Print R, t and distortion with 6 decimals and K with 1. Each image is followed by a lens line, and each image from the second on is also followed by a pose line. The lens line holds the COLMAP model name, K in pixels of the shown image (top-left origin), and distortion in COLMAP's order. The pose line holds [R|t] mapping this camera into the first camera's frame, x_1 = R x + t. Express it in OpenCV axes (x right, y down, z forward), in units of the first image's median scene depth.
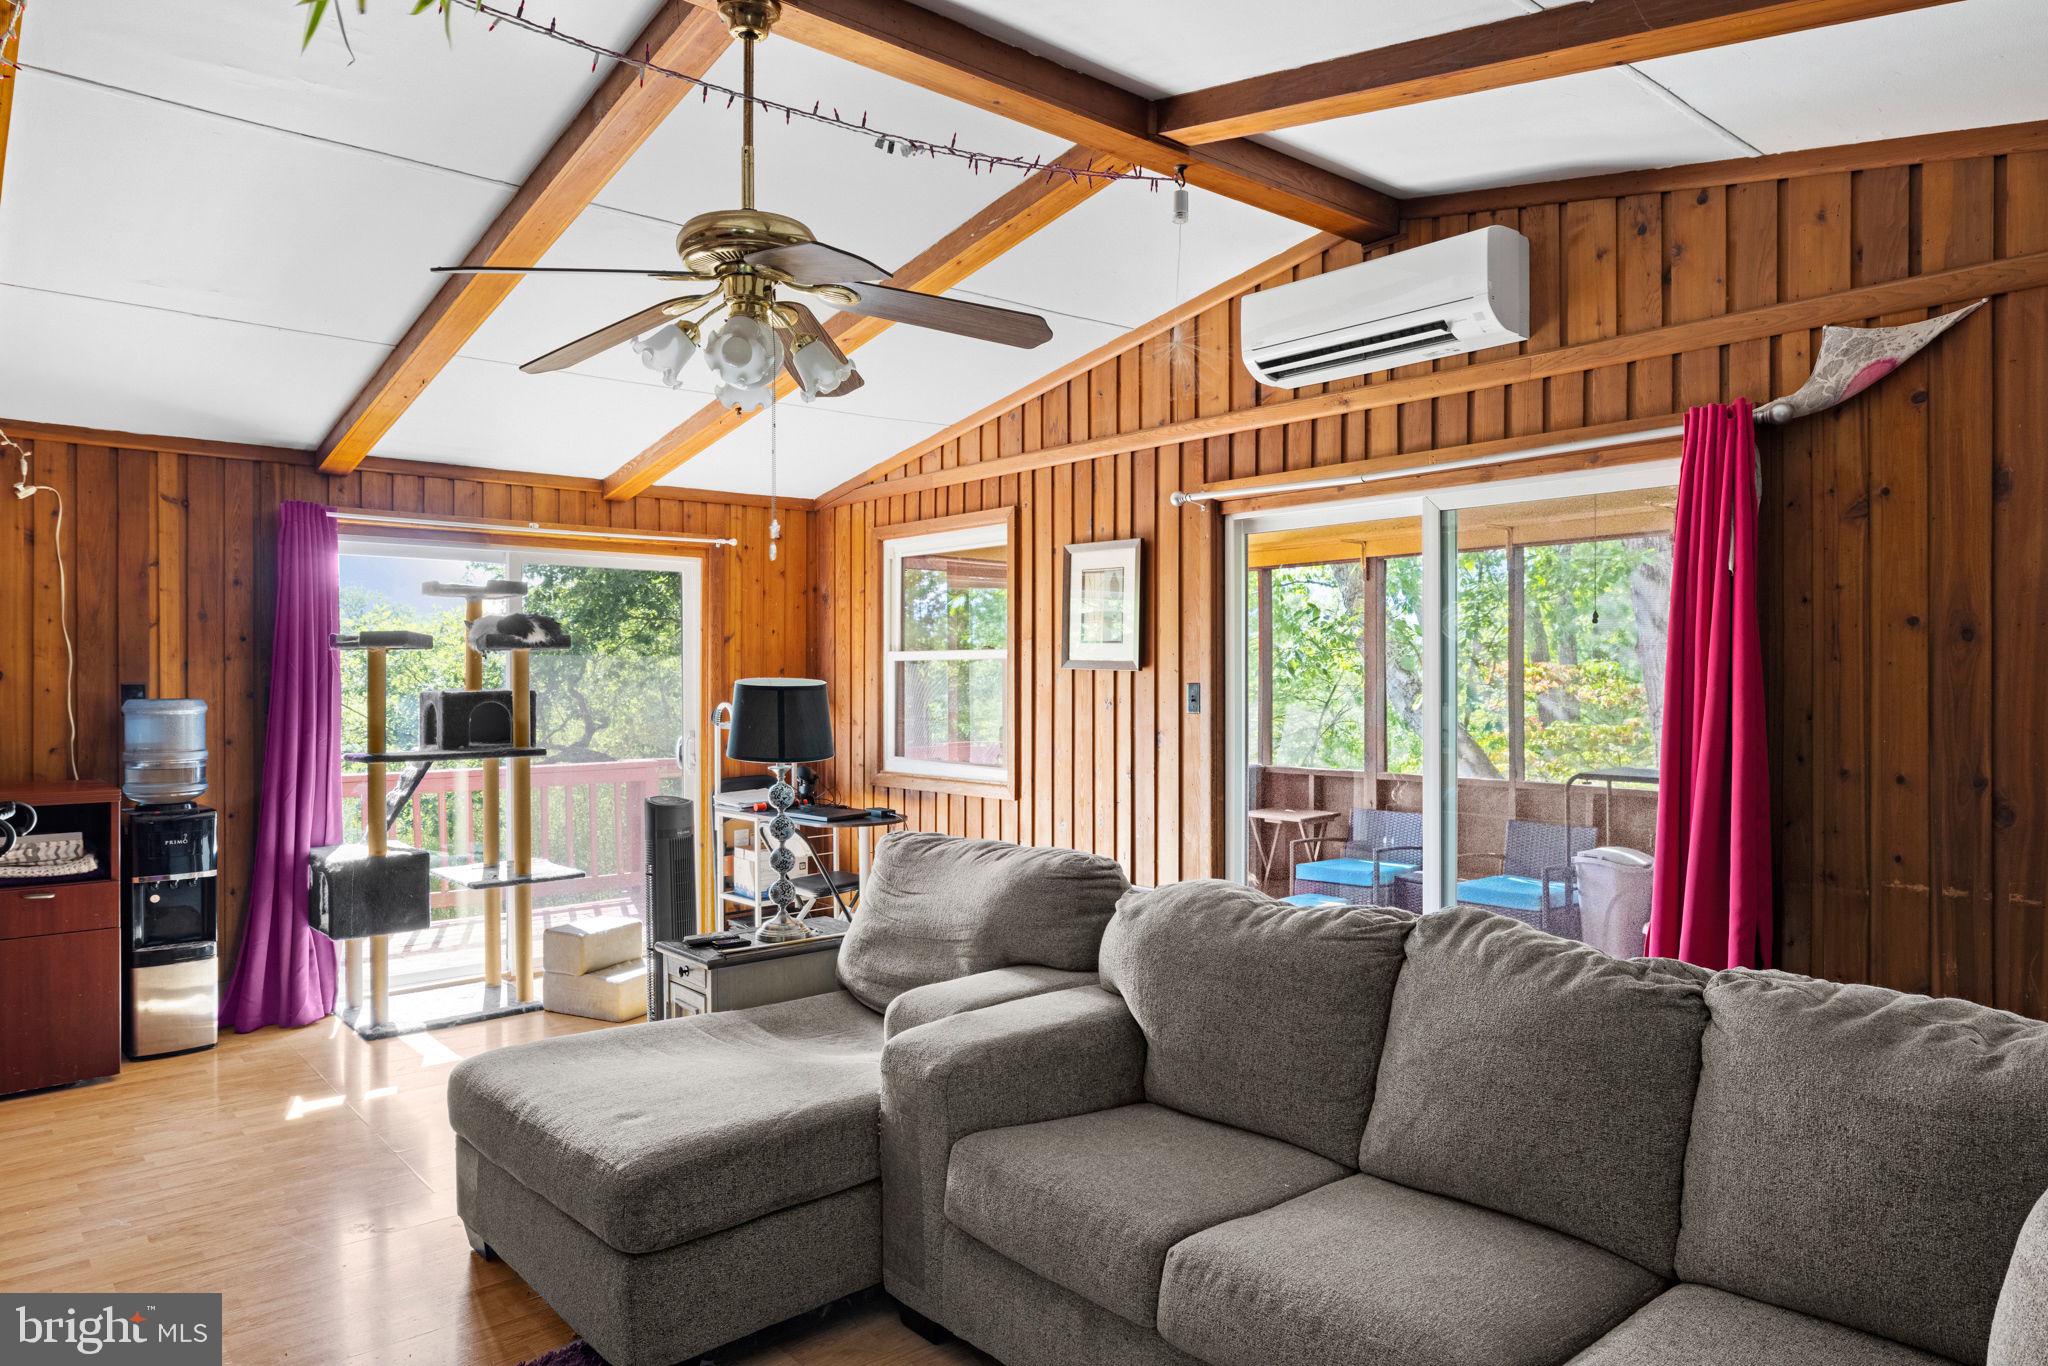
lens RADIAL K [[1478.2, 0, 1024.0], [0, 1478.2, 683.0], [0, 0, 1]] dist [0.005490, 0.001310]
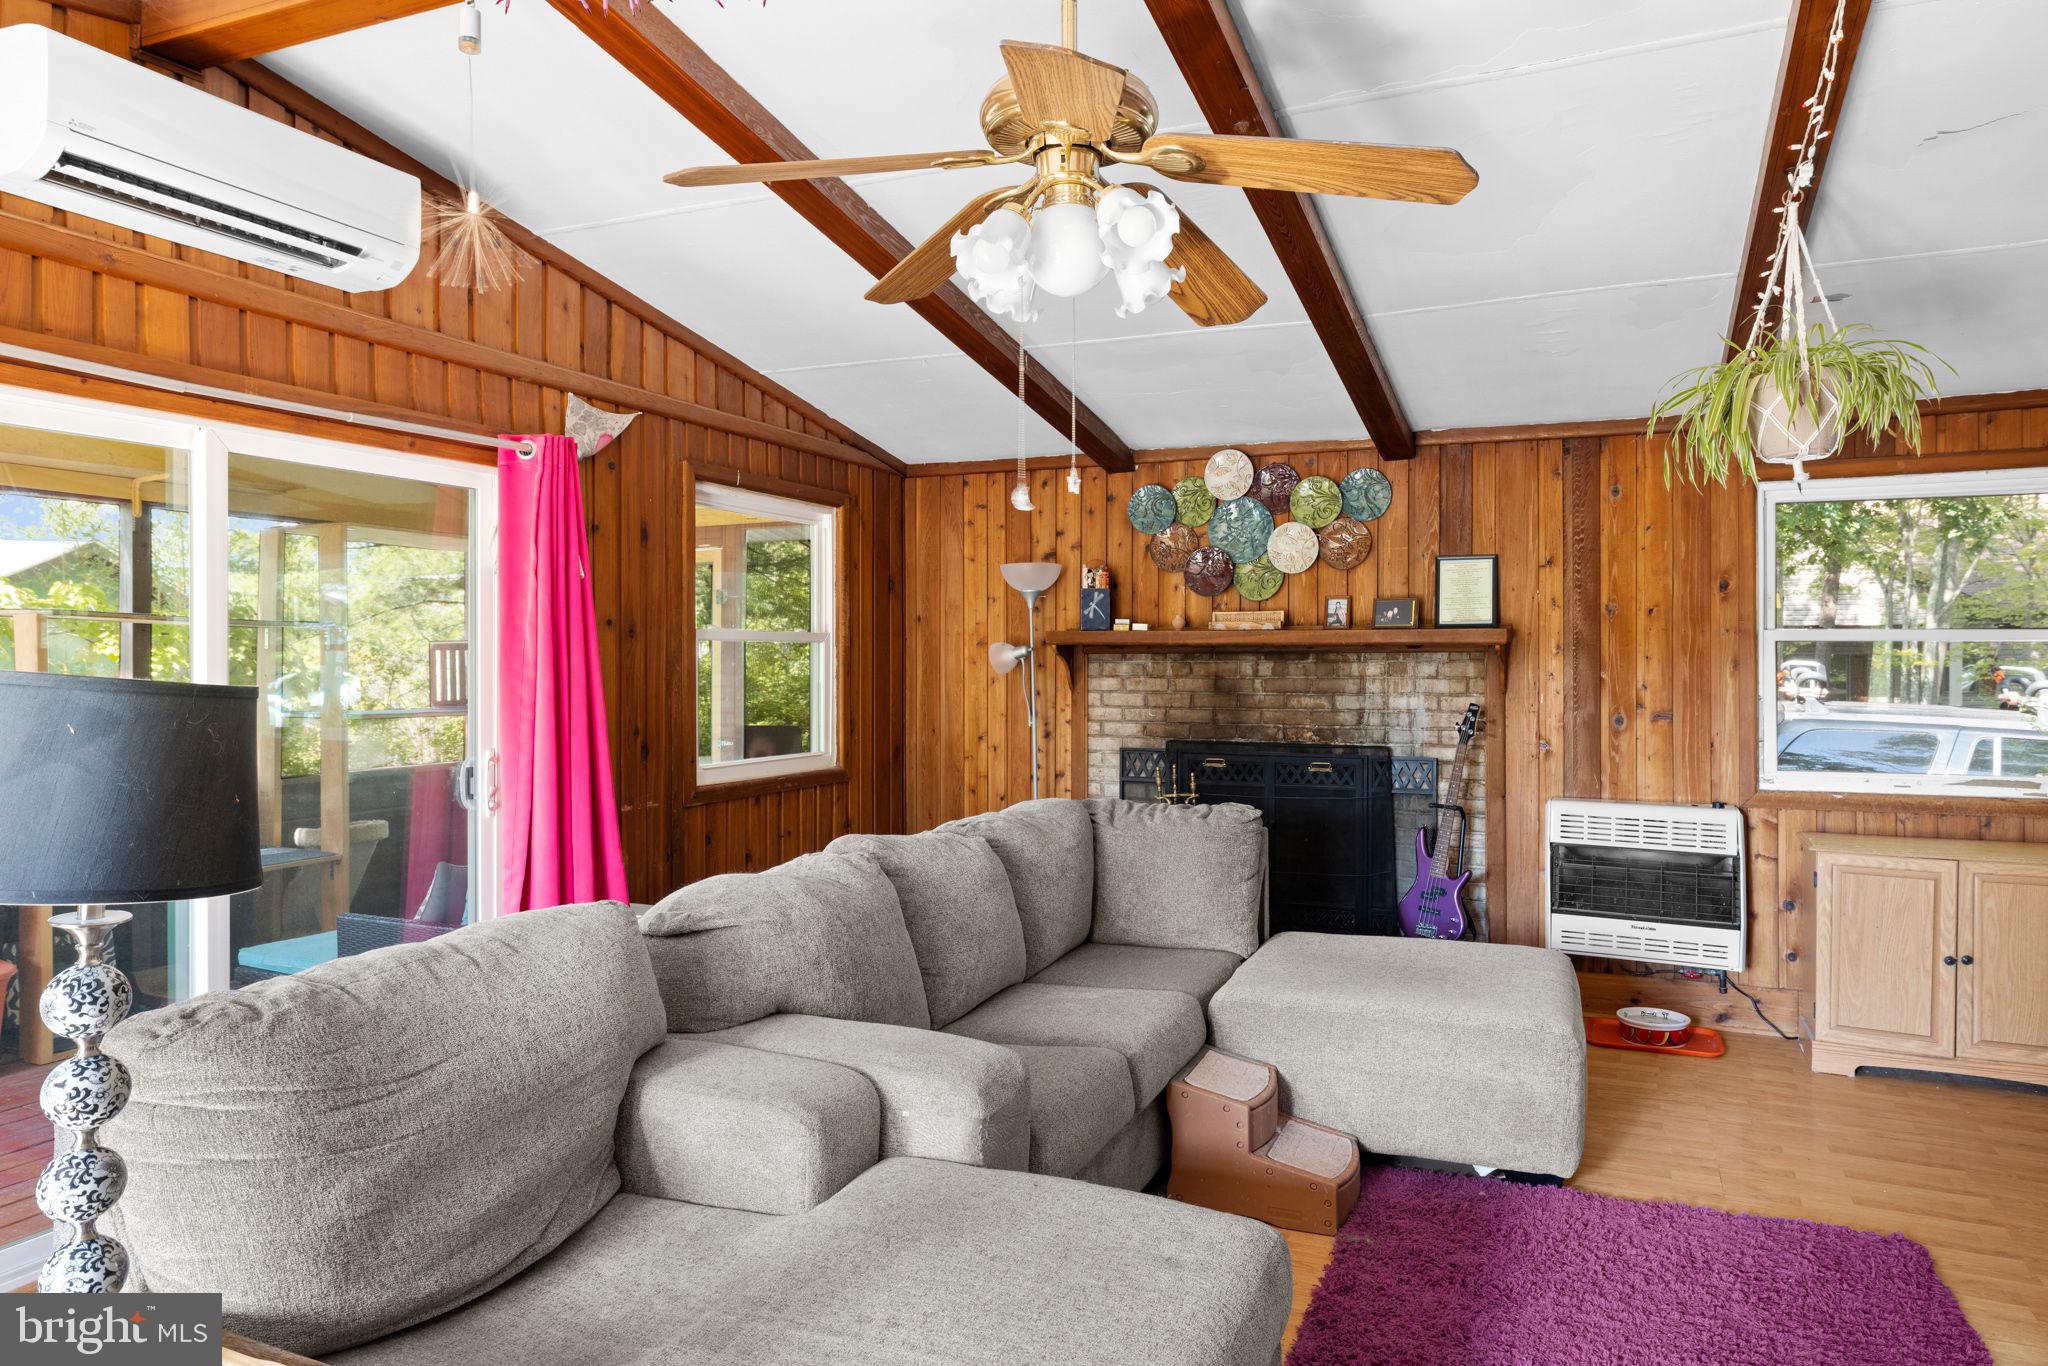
lens RADIAL K [[1278.1, 0, 1026.7], [0, 1278.1, 652.6], [0, 0, 1]] dist [-0.001138, -0.000408]
pose [[-0.456962, -0.001565, 0.889485, -0.672851], [-0.008934, 0.999956, -0.002830, -0.012789], [-0.889441, -0.009240, -0.456956, 1.204440]]
